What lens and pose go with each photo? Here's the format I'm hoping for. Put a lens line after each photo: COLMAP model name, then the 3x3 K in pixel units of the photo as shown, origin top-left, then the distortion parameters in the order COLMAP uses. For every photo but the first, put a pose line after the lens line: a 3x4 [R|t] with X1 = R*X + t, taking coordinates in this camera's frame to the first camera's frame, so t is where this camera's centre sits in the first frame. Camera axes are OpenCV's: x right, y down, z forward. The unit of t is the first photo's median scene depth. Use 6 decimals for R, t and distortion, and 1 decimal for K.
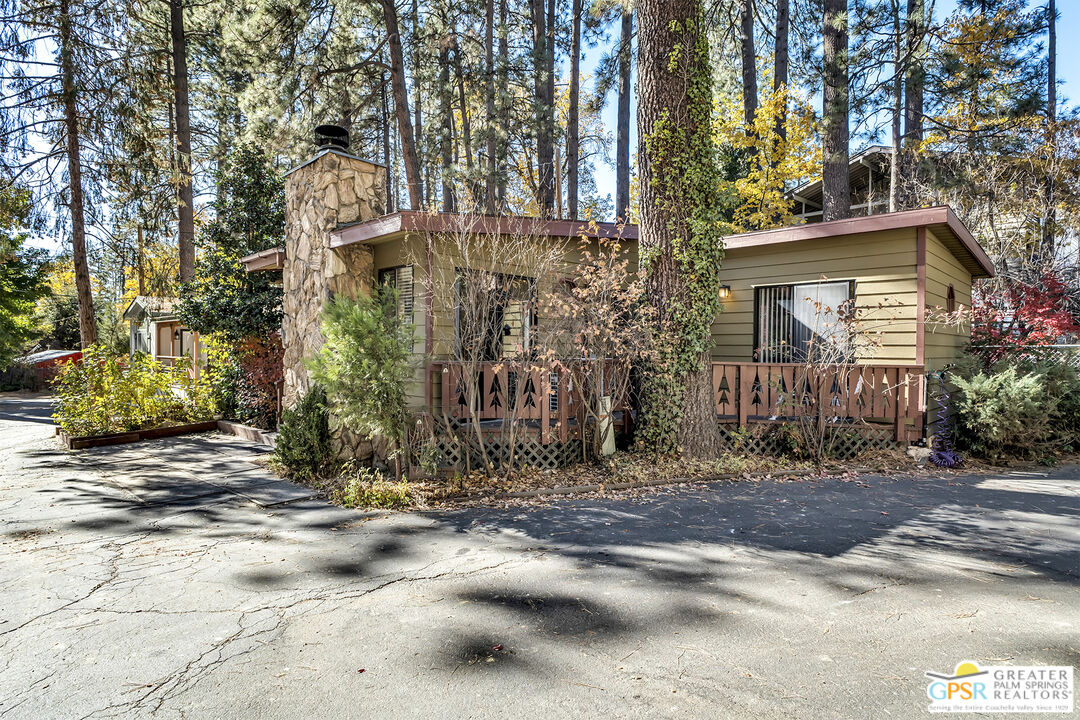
lens RADIAL K [[516.8, 0, 544.5], [0, 516.8, 358.1], [0, 0, 1]] dist [-0.012145, -0.000156]
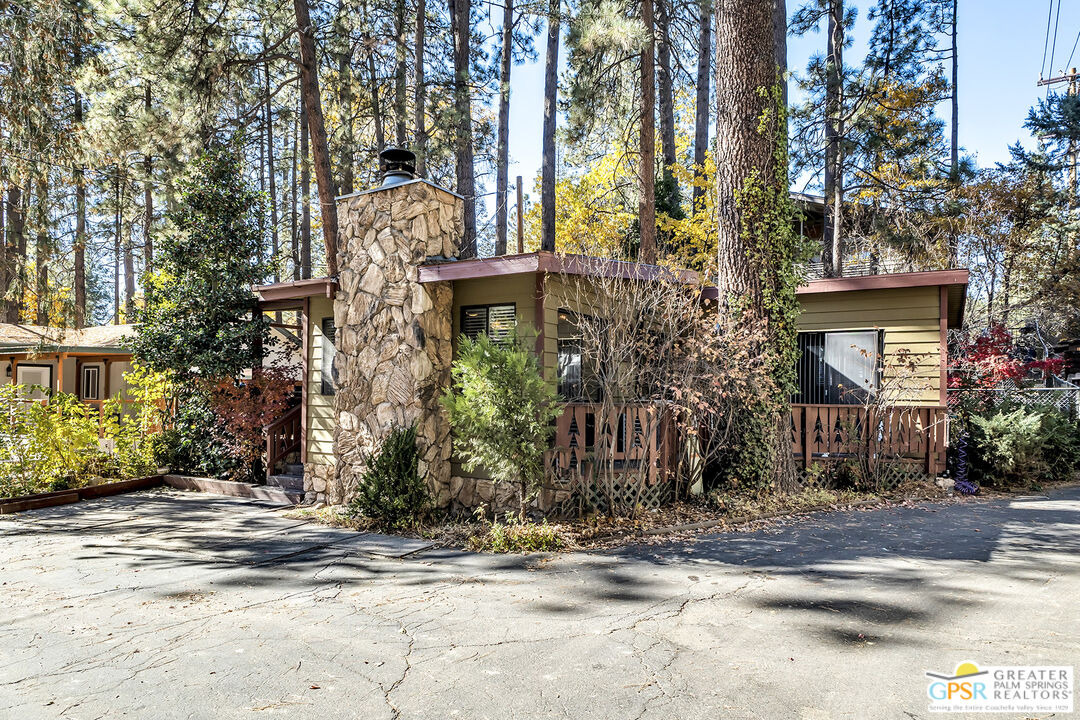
lens RADIAL K [[587.6, 0, 521.1], [0, 587.6, 392.1], [0, 0, 1]] dist [-0.015193, -0.000683]
pose [[0.979674, 0.003425, 0.200569, -0.450564], [-0.000365, 0.999883, -0.015296, 0.002298], [-0.200598, 0.014912, 0.979560, -0.082421]]
